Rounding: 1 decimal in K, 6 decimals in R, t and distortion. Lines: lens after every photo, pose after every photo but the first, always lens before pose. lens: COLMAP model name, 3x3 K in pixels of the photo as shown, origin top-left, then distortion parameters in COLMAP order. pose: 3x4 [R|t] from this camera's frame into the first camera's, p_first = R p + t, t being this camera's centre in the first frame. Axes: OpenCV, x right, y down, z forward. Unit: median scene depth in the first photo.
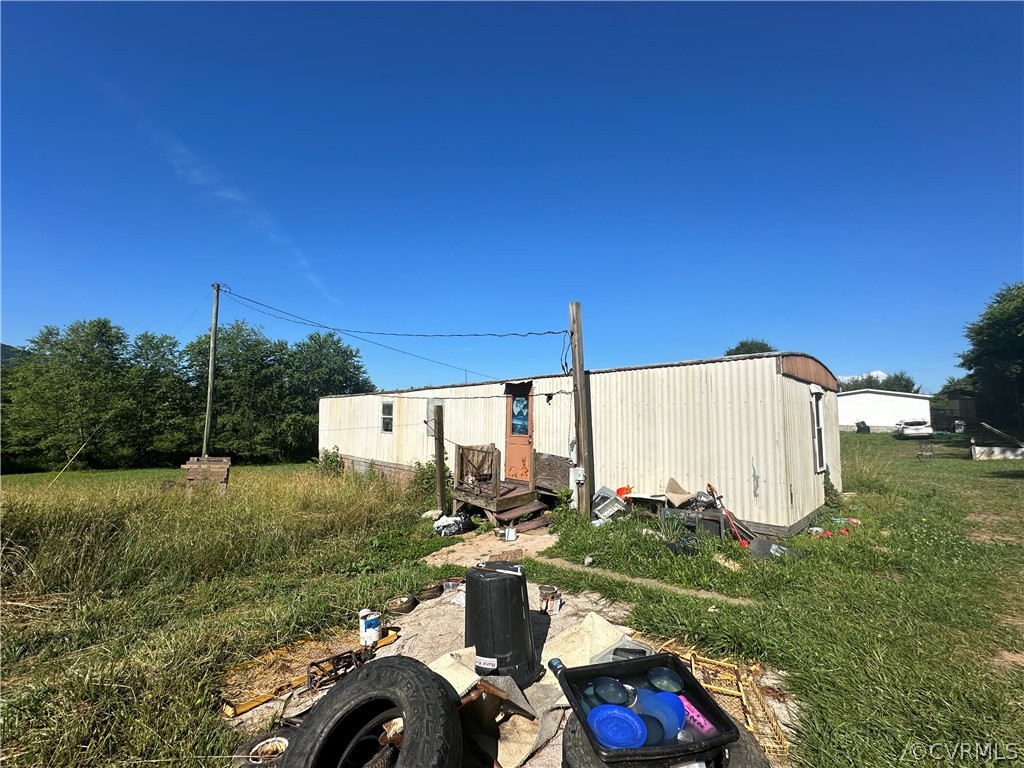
lens RADIAL K [[407.3, 0, 510.5], [0, 407.3, 383.2], [0, 0, 1]] dist [-0.003461, 0.000932]
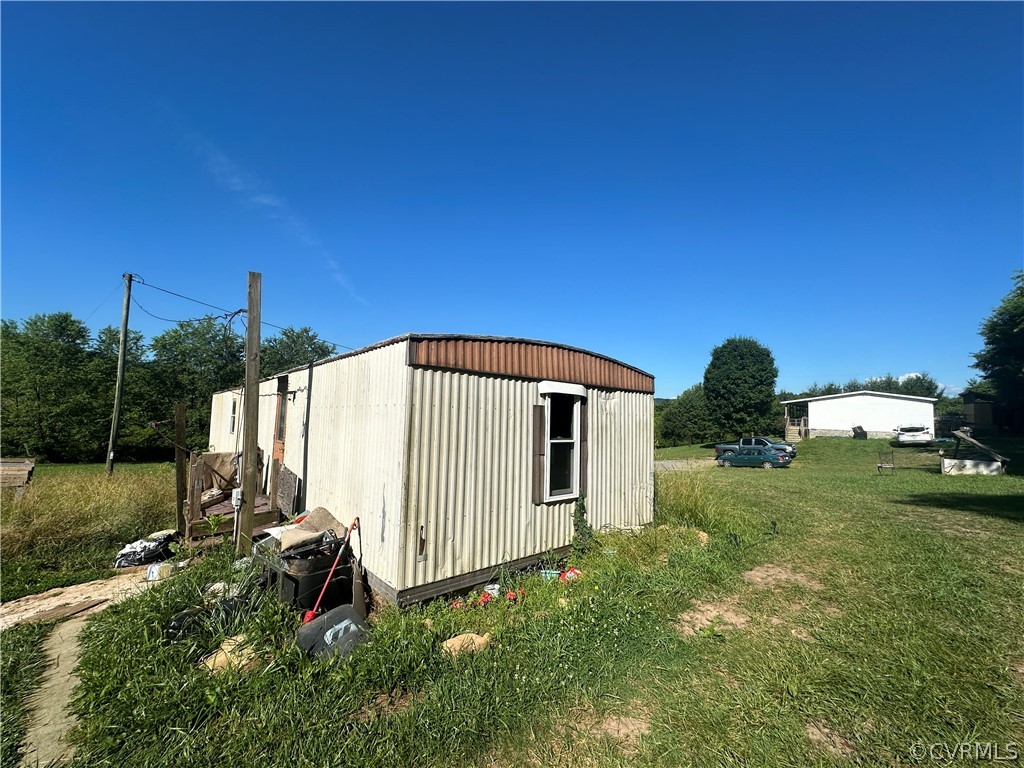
lens RADIAL K [[407.3, 0, 510.7], [0, 407.3, 385.3], [0, 0, 1]] dist [-0.003461, 0.000932]
pose [[0.998843, 0.009682, -0.047114, 0.133605], [-0.009266, 0.999916, 0.009042, 0.000609], [0.047198, -0.008595, 0.998849, 0.049954]]
